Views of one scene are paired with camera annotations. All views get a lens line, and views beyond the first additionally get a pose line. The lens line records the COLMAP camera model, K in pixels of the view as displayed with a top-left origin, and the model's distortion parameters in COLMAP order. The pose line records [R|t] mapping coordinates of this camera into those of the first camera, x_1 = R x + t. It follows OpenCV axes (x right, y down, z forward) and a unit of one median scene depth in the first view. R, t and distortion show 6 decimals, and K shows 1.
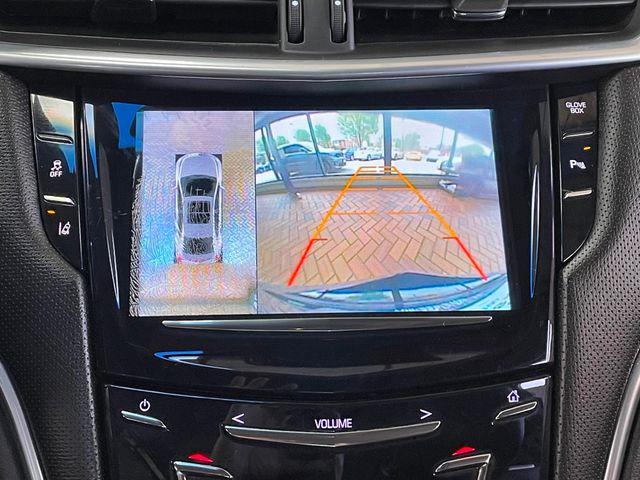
lens RADIAL K [[1030.3, 0, 319.8], [0, 1030.3, 240.2], [0, 0, 1]] dist [-0.184479, 0.000000]
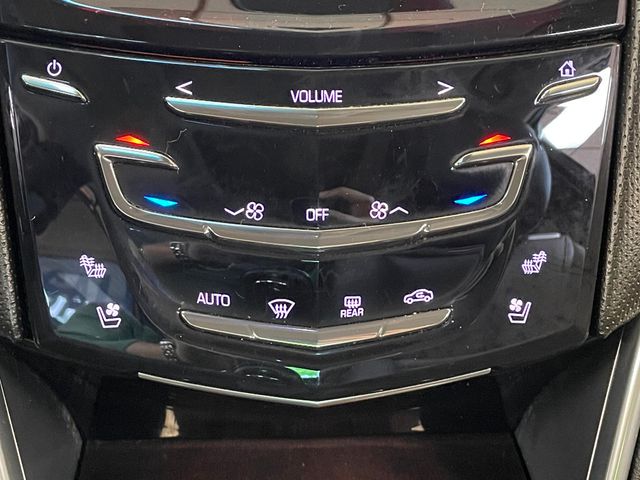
lens RADIAL K [[1030.3, 0, 320.2], [0, 1030.3, 240.1], [0, 0, 1]] dist [-0.184479, 0.000000]
pose [[0.996570, 0.037204, -0.073920, 0.074258], [-0.012066, 0.949024, 0.314974, 0.044254], [0.081871, -0.313001, 0.946217, 0.267275]]
